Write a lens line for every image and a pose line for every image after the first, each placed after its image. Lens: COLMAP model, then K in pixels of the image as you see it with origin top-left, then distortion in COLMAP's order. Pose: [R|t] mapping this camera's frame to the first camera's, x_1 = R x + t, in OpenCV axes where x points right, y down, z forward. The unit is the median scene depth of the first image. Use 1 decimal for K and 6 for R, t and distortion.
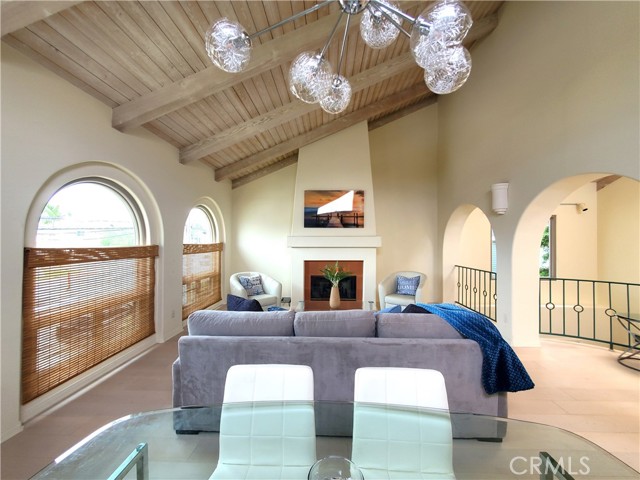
lens RADIAL K [[253.4, 0, 317.8], [0, 253.4, 234.0], [0, 0, 1]] dist [-0.000152, 0.000011]
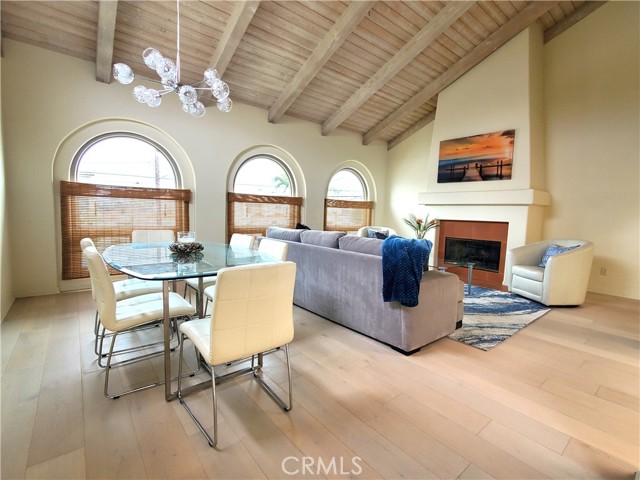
lens RADIAL K [[302.1, 0, 318.0], [0, 302.1, 240.3], [0, 0, 1]] dist [0.001192, 0.000422]
pose [[0.659736, 0.088318, -0.746290, 0.507619], [-0.013201, 0.994279, 0.105995, 0.071992], [0.751382, -0.060077, 0.657127, -0.055438]]
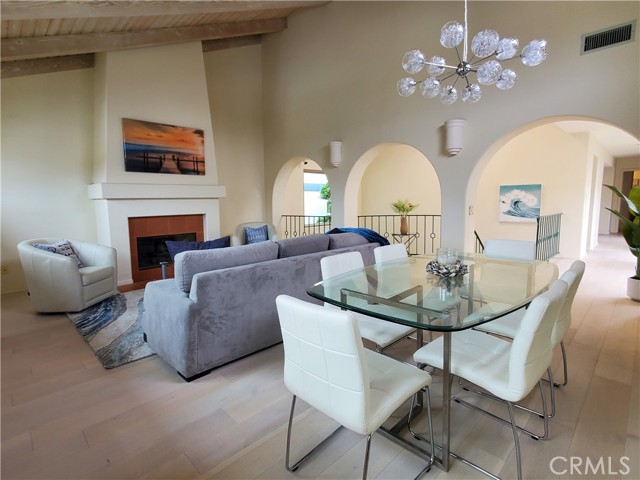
lens RADIAL K [[329.8, 0, 322.6], [0, 329.8, 237.3], [0, 0, 1]] dist [0.005501, 0.001928]
pose [[0.688086, -0.092451, 0.719716, -0.373011], [0.001092, 0.991981, 0.126382, 0.043477], [-0.725628, -0.086176, 0.682669, -0.065192]]
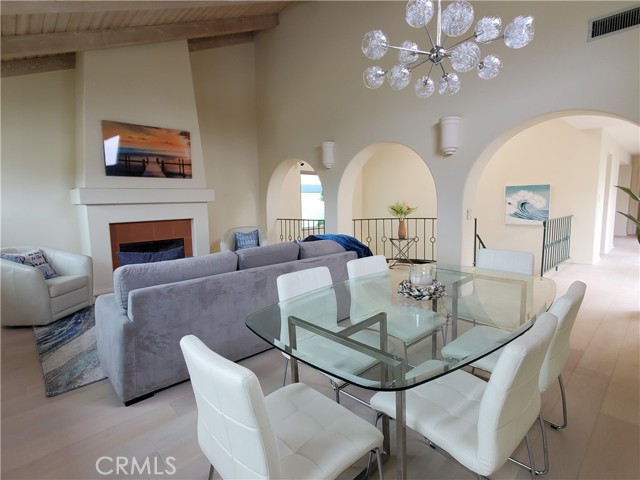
lens RADIAL K [[329.8, 0, 322.6], [0, 329.8, 237.3], [0, 0, 1]] dist [0.005501, 0.001928]
pose [[0.709932, -0.094068, 0.697960, -0.288498], [0.008286, 0.992087, 0.125281, 0.034402], [-0.704222, -0.083158, 0.705093, -0.069318]]
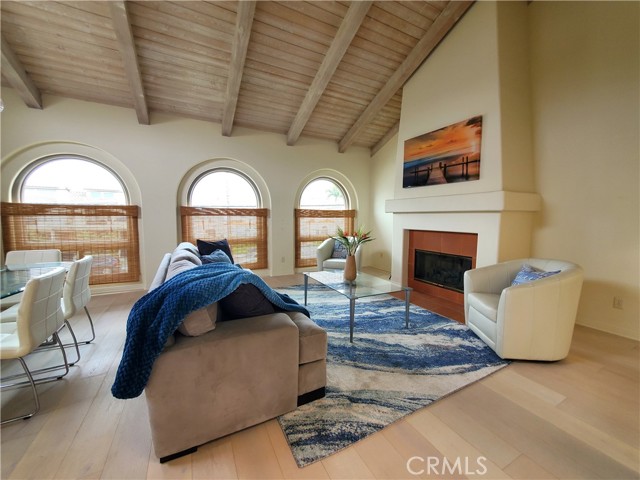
lens RADIAL K [[252.9, 0, 320.0], [0, 252.9, 240.0], [0, 0, 1]] dist [-0.000813, 0.000026]
pose [[0.496413, 0.081530, -0.864250, 0.539747], [0.011716, 0.994860, 0.100581, 0.056031], [0.868008, -0.060055, 0.492906, 0.370934]]
